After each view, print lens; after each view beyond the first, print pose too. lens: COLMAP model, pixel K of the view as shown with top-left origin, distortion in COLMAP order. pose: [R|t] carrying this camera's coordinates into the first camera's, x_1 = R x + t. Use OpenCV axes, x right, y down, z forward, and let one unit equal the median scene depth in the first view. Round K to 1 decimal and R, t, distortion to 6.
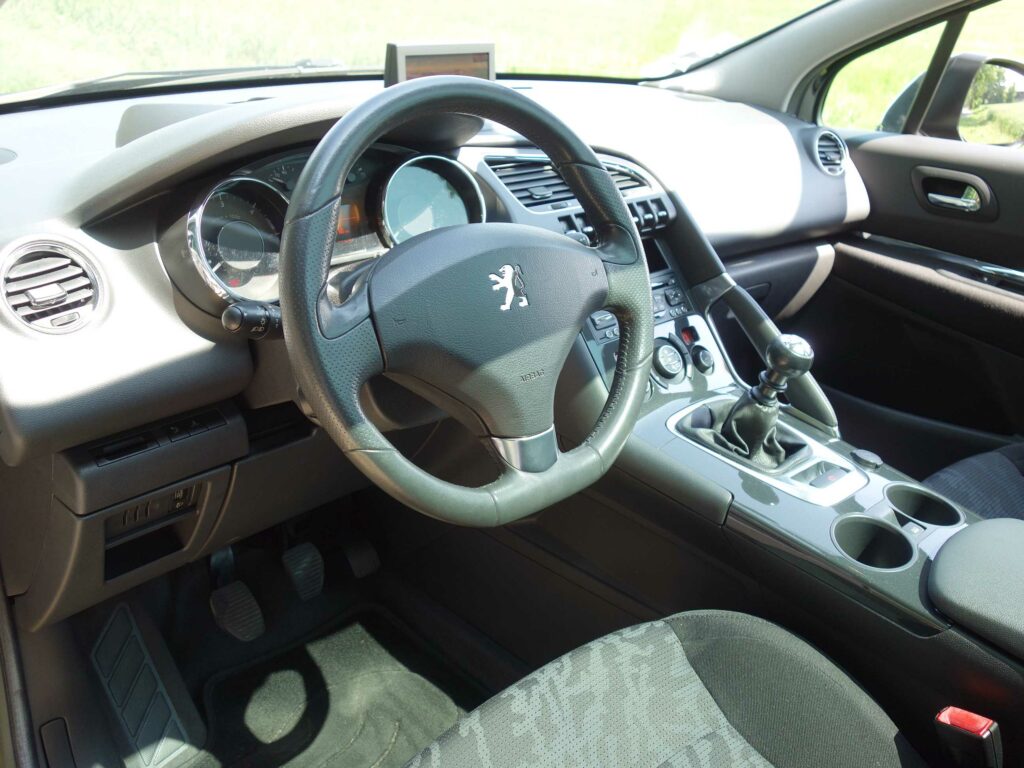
lens RADIAL K [[908.3, 0, 509.0], [0, 908.3, 389.4], [0, 0, 1]] dist [-0.003013, 0.010316]
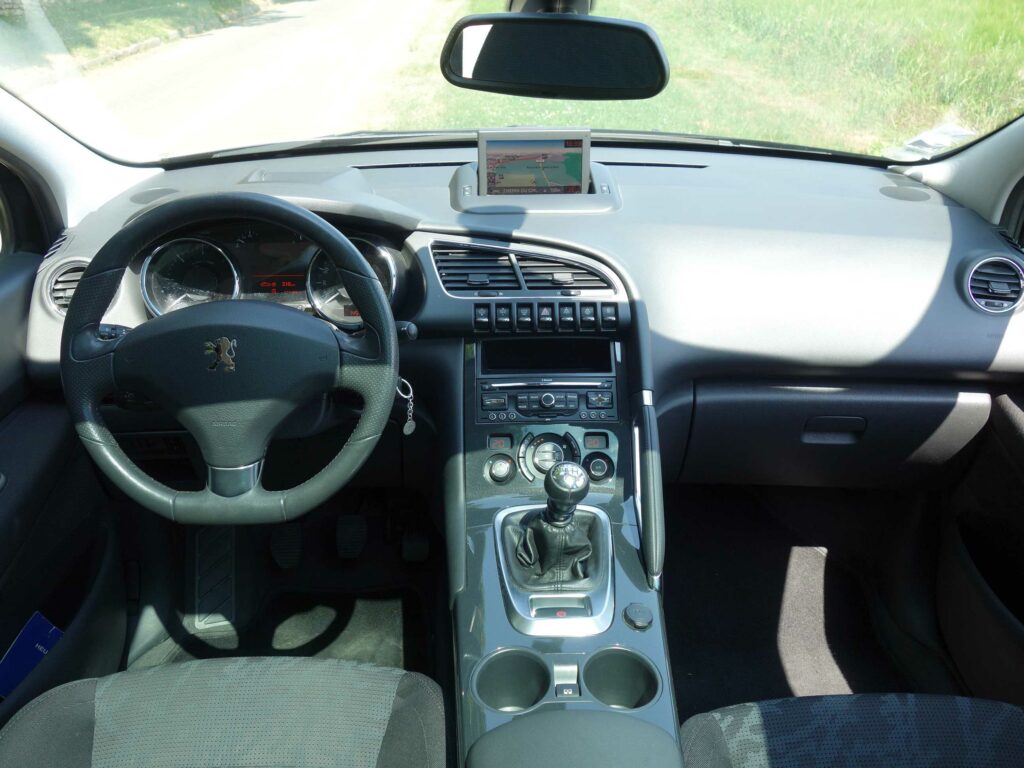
lens RADIAL K [[908.3, 0, 510.2], [0, 908.3, 384.6], [0, 0, 1]] dist [-0.003013, 0.010316]
pose [[0.758516, 0.243226, -0.604562, 0.770368], [-0.244437, 0.966189, 0.082031, -0.191366], [0.604073, 0.085555, 0.792323, 0.144998]]
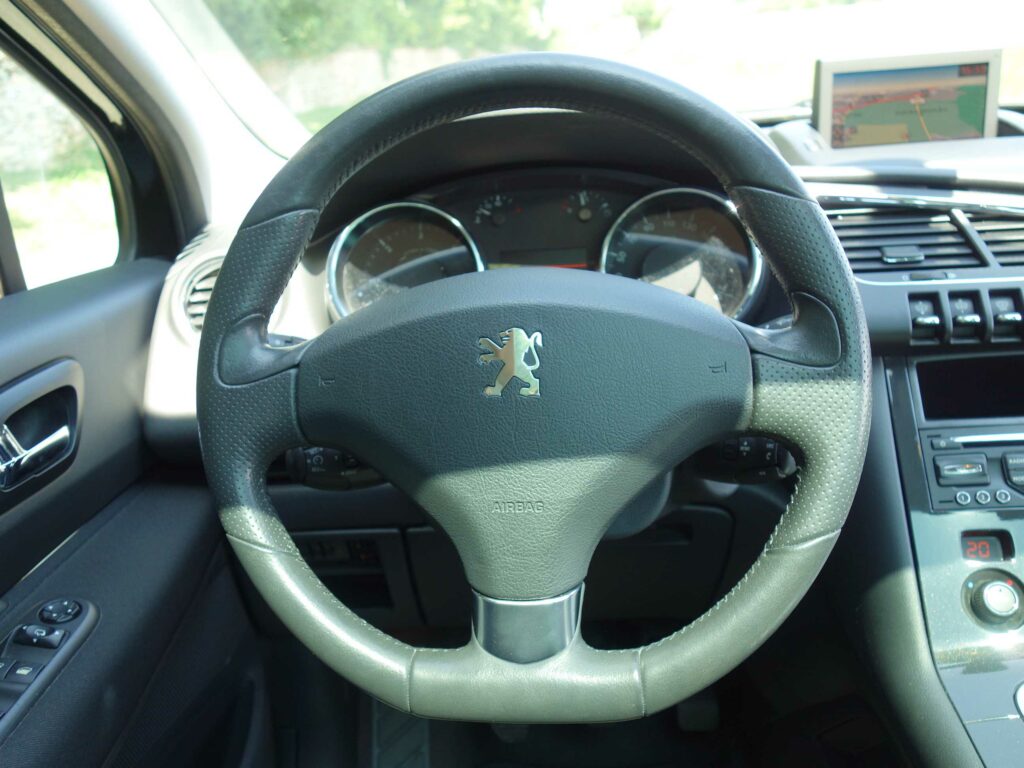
lens RADIAL K [[908.3, 0, 511.6], [0, 908.3, 379.5], [0, 0, 1]] dist [-0.003013, 0.010316]
pose [[0.678501, 0.150969, -0.718919, 0.317102], [-0.223400, 0.974707, -0.006157, -0.066298], [0.699806, 0.164784, 0.695066, 0.380497]]
